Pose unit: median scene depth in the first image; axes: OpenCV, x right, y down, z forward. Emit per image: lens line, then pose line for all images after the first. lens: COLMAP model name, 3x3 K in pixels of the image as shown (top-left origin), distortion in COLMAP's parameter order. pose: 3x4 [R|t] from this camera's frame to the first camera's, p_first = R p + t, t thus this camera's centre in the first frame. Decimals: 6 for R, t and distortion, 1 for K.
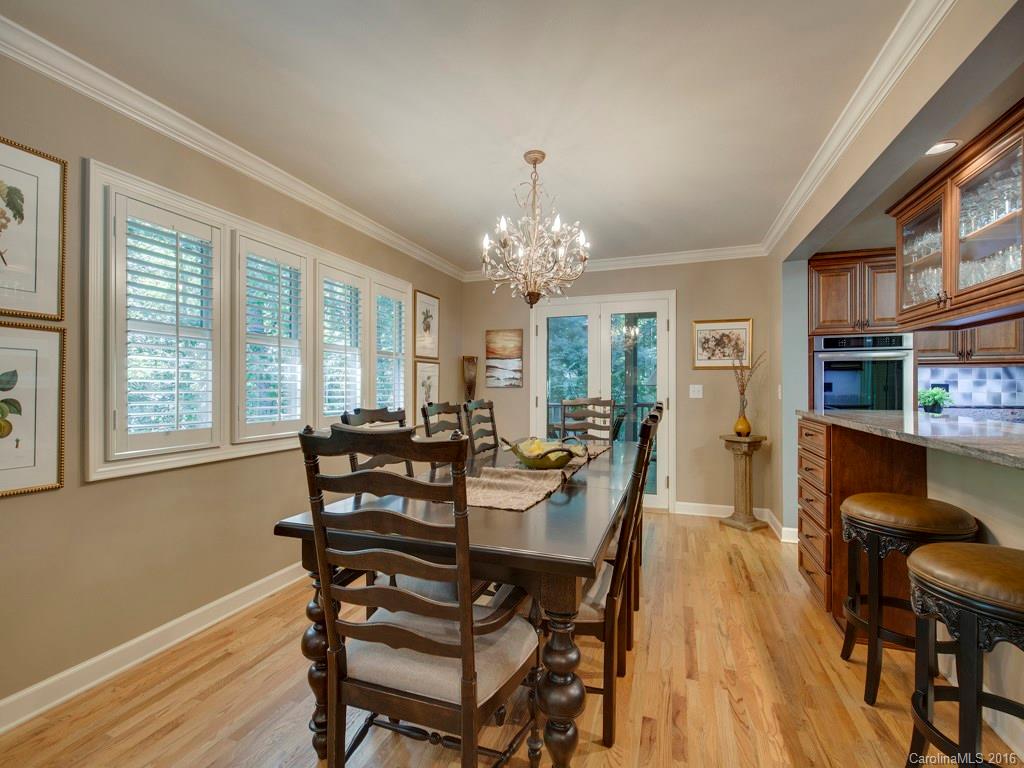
lens RADIAL K [[464.7, 0, 510.4], [0, 464.7, 384.2], [0, 0, 1]] dist [-0.001441, -0.000630]
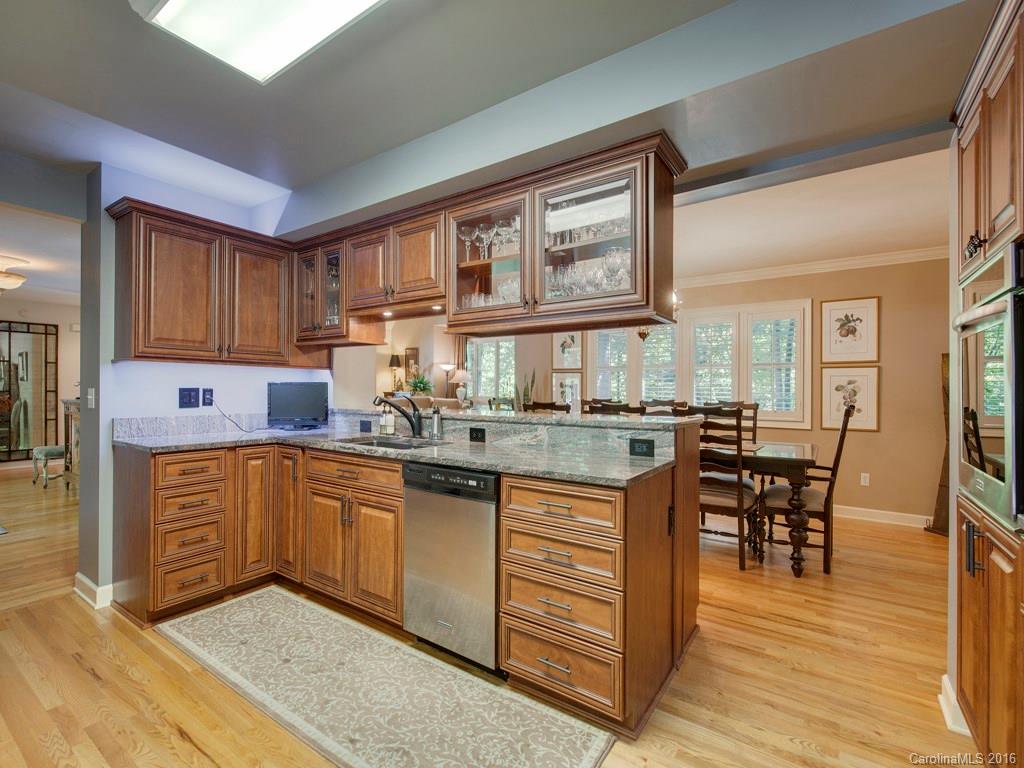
lens RADIAL K [[464.7, 0, 509.3], [0, 464.7, 386.8], [0, 0, 1]] dist [-0.001441, -0.000630]
pose [[-0.257939, -0.003318, -0.966156, 1.161771], [0.001140, 0.999992, -0.003739, -0.001662], [0.966161, -0.002066, -0.257933, 0.653852]]
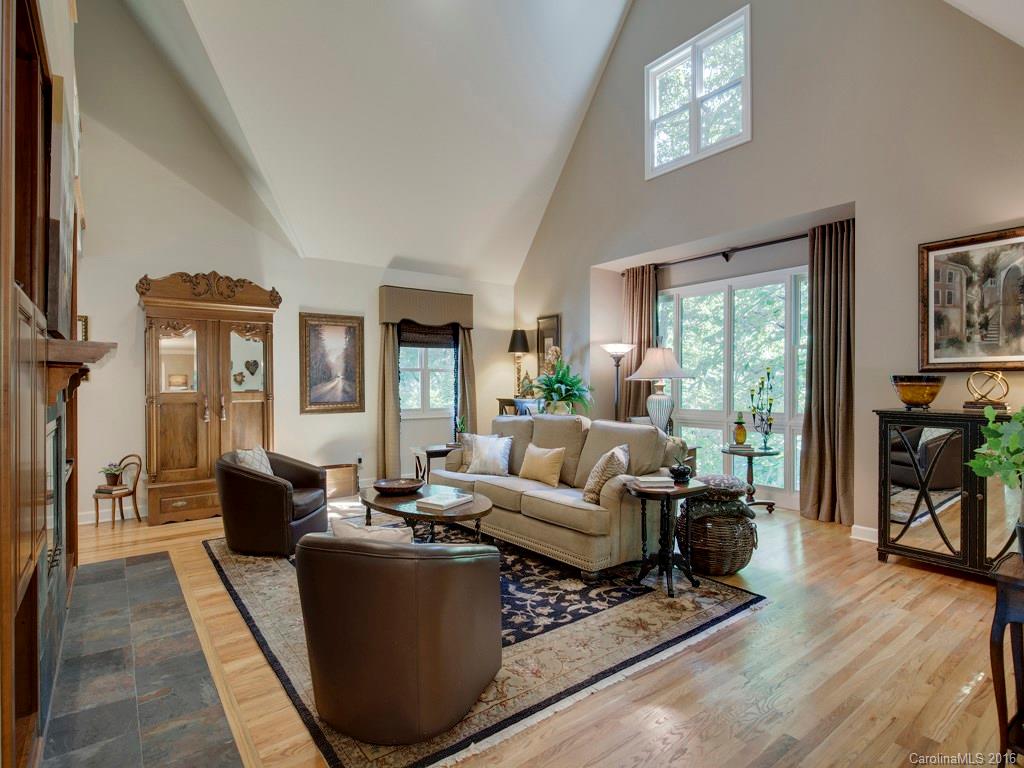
lens RADIAL K [[531.9, 0, 513.5], [0, 531.9, 385.8], [0, 0, 1]] dist [-0.000169, -0.000002]
pose [[-0.538928, 0.004258, -0.842341, 0.856346], [0.010887, 0.999939, -0.001911, -0.007069], [0.842281, -0.010201, -0.538942, 0.517940]]
